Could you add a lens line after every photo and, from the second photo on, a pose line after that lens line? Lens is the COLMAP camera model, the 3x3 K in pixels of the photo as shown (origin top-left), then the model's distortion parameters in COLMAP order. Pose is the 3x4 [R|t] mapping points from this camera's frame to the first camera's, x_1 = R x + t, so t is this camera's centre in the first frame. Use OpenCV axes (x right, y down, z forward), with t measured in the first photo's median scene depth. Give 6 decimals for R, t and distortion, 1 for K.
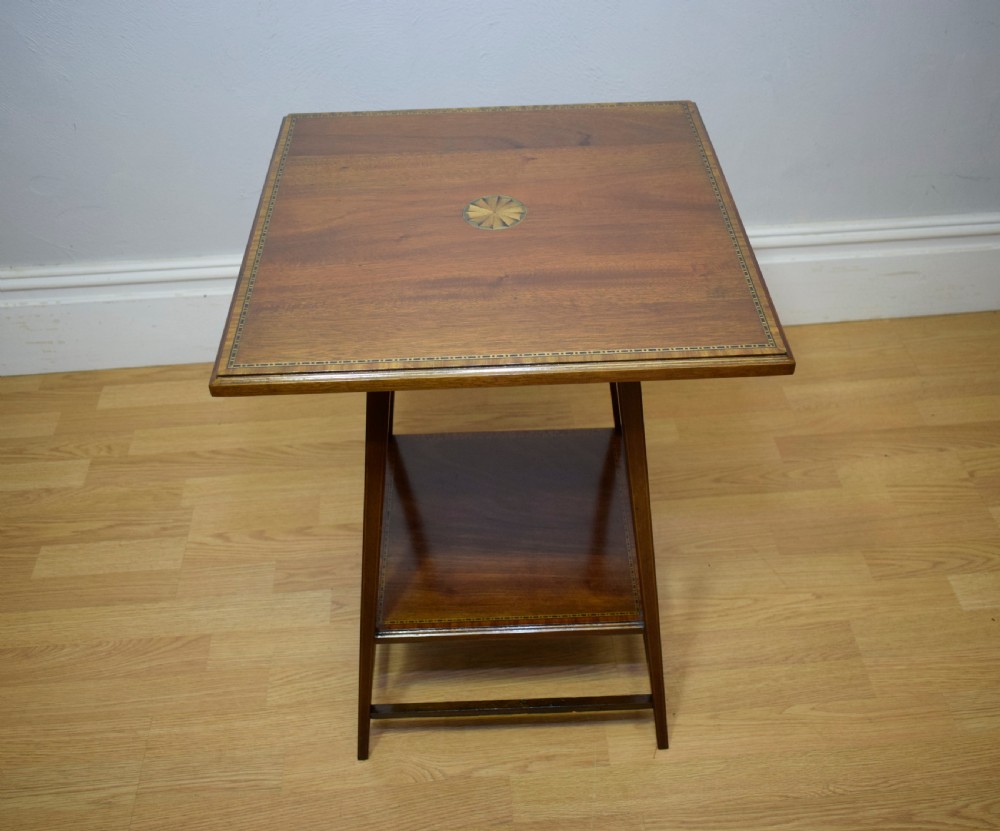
lens RADIAL K [[979.6, 0, 506.4], [0, 979.6, 419.5], [0, 0, 1]] dist [-0.014711, 0.000000]
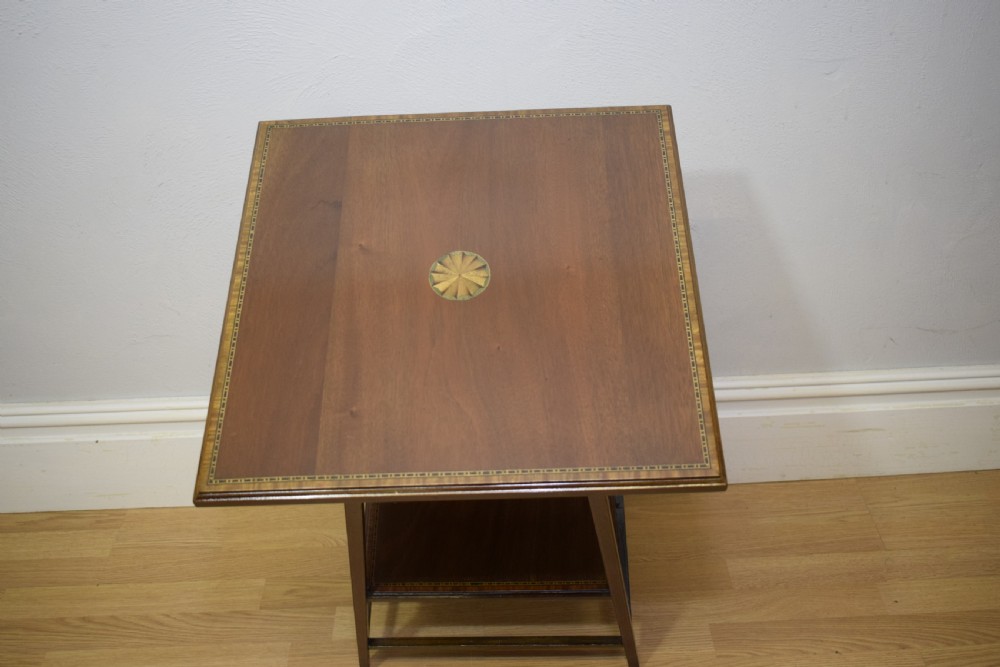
lens RADIAL K [[1016.9, 0, 500.9], [0, 1016.9, 332.0], [0, 0, 1]] dist [-0.022612, 0.000000]
pose [[0.998376, 0.016758, -0.054450, 0.157252], [-0.025011, 0.987657, -0.154620, -0.112224], [0.051187, 0.155730, 0.986472, 0.067241]]
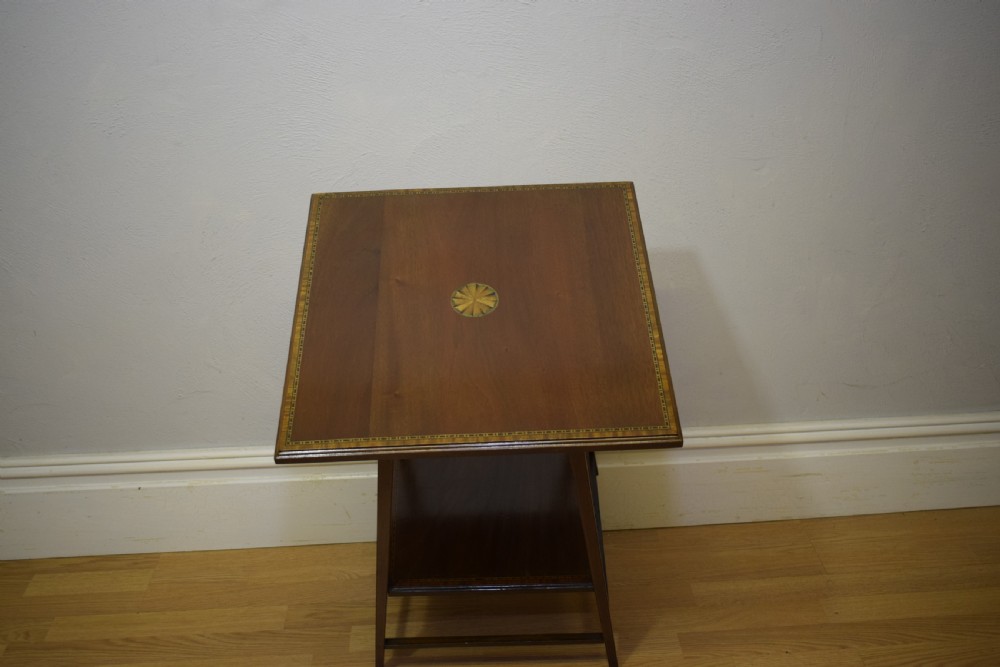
lens RADIAL K [[1015.8, 0, 500.4], [0, 1015.8, 335.1], [0, 0, 1]] dist [-0.023715, 0.000000]
pose [[0.999710, 0.007236, -0.022955, 0.133685], [-0.013757, 0.954371, -0.298305, 0.046325], [0.019749, 0.298534, 0.954195, -0.110768]]
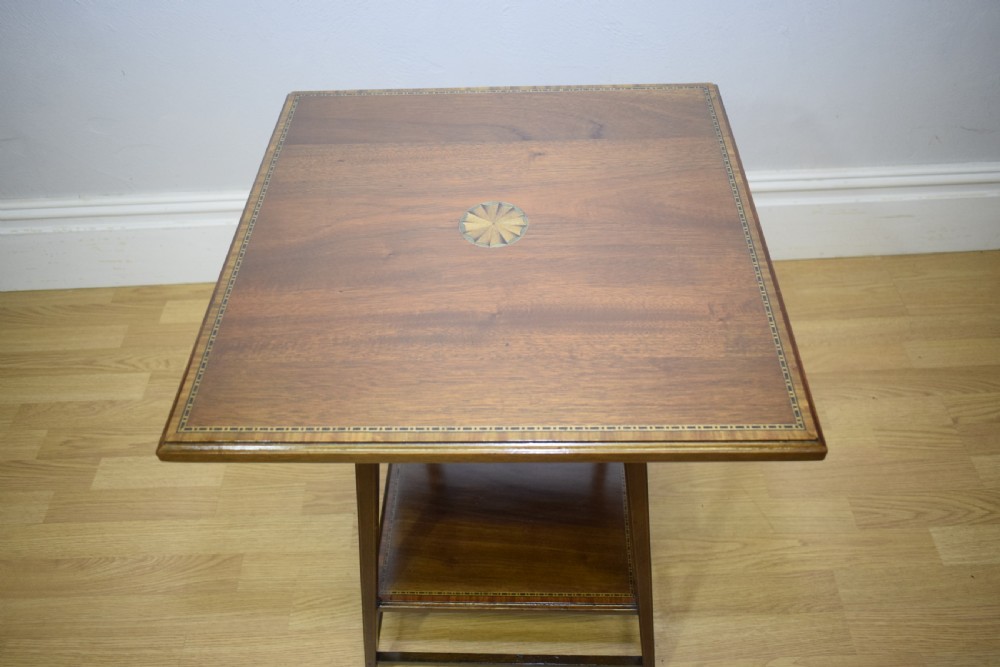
lens RADIAL K [[758.3, 0, 500.6], [0, 758.3, 333.1], [0, 0, 1]] dist [-0.020086, 0.006520]
pose [[0.998271, 0.031821, -0.049423, 0.022332], [-0.026716, 0.994556, 0.100723, -0.122551], [0.052359, -0.099229, 0.993686, 0.190738]]
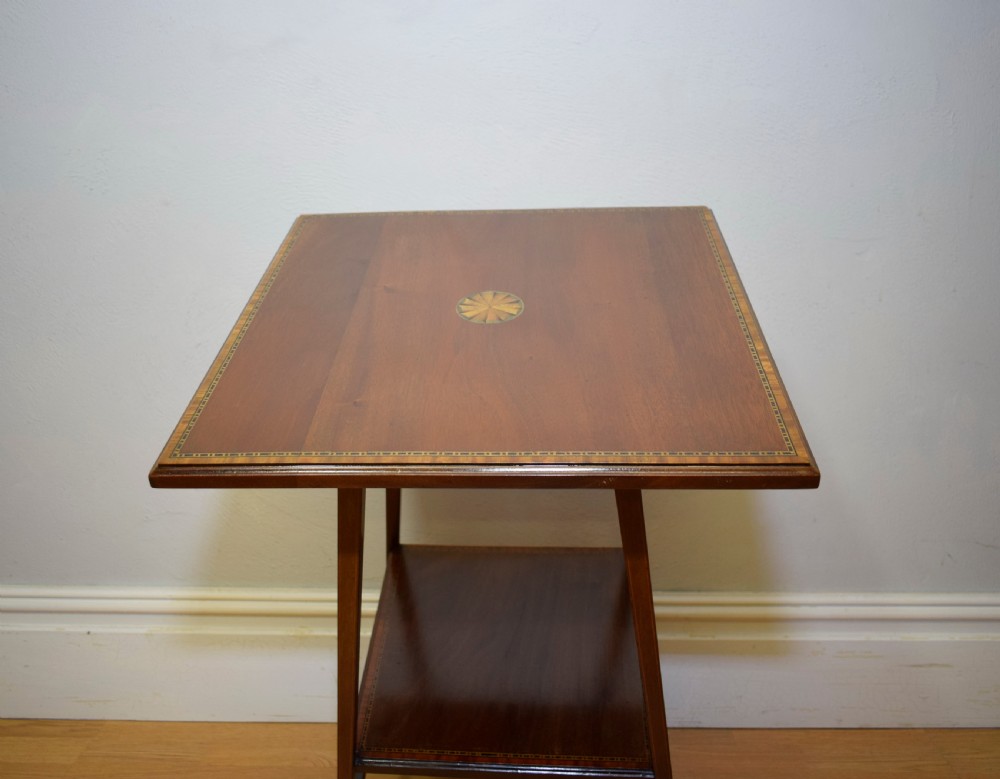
lens RADIAL K [[894.2, 0, 479.6], [0, 894.2, 396.9], [0, 0, 1]] dist [-0.018635, 0.007843]
pose [[0.993090, 0.032680, -0.112711, 0.148426], [-0.085474, 0.859525, -0.503897, 0.077832], [0.080411, 0.510049, 0.856379, 0.305137]]
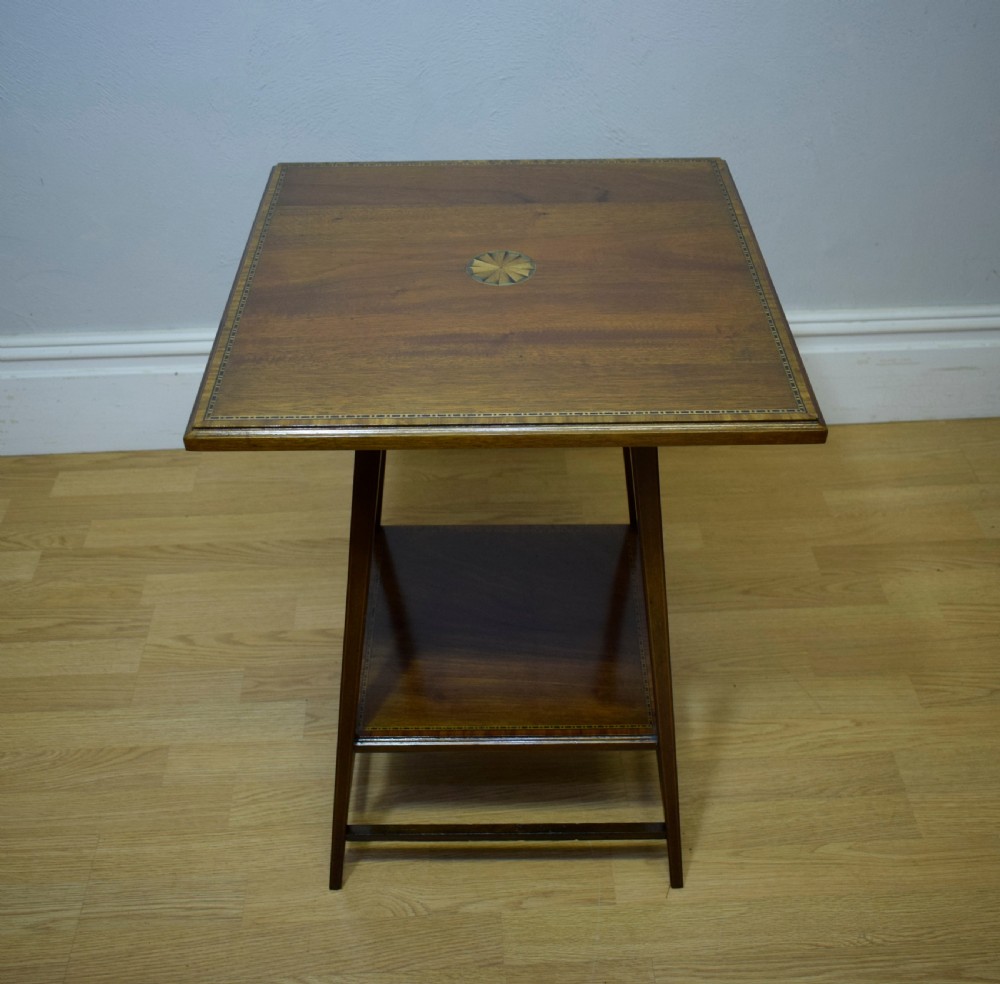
lens RADIAL K [[1128.4, 0, 491.9], [0, 1128.4, 495.6], [0, 0, 1]] dist [-0.019592, 0.000000]
pose [[0.999512, 0.026040, -0.017226, 0.002116], [-0.026853, 0.998447, -0.048803, 0.034829], [0.015928, 0.049242, 0.998660, -0.025786]]
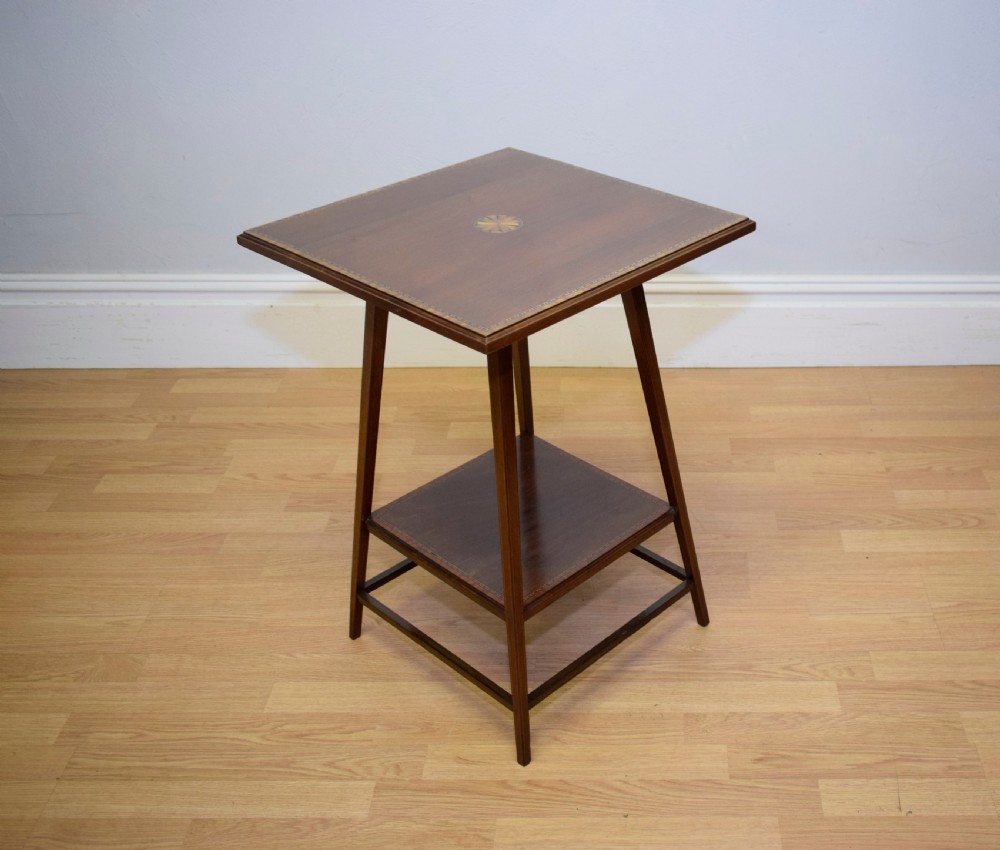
lens RADIAL K [[1170.2, 0, 643.0], [0, 1170.2, 423.1], [0, 0, 1]] dist [-0.025473, 0.000000]
pose [[0.997201, 0.056395, -0.049092, 0.282111], [-0.065748, 0.974044, -0.216598, 0.367934], [0.035603, 0.219219, 0.975026, -0.438584]]
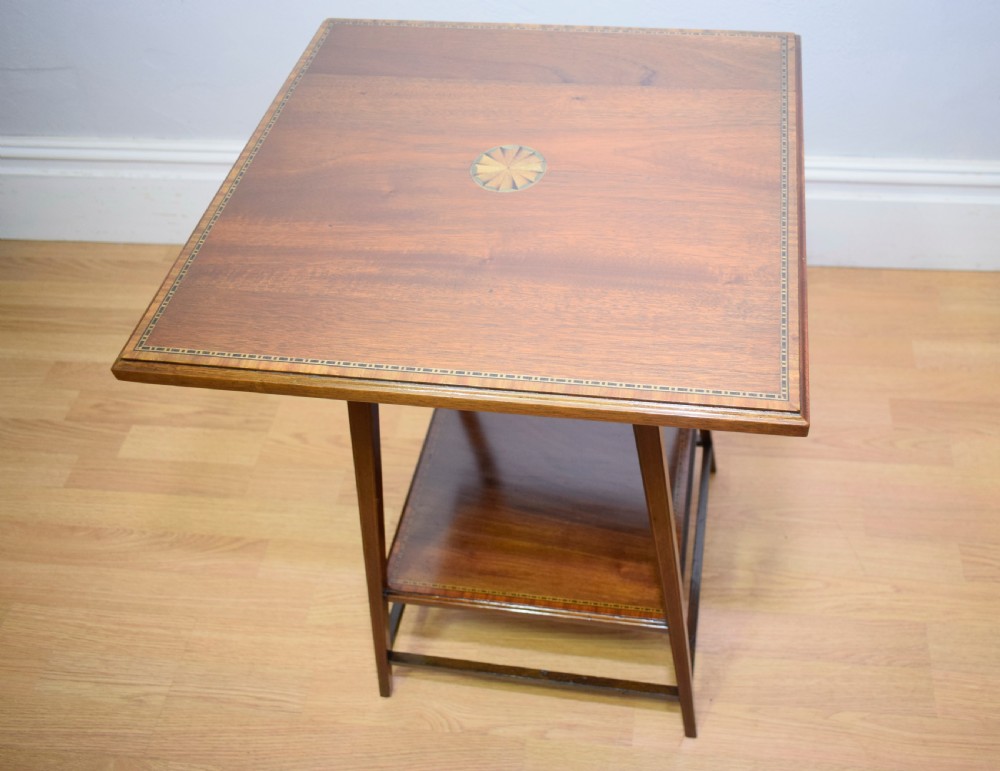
lens RADIAL K [[905.3, 0, 585.9], [0, 905.3, 385.6], [0, 0, 1]] dist [-0.014851, 0.000000]
pose [[0.985123, 0.117407, -0.125493, 0.116252], [-0.100289, 0.985760, 0.134978, -0.094081], [0.139553, -0.120384, 0.982870, 0.152798]]
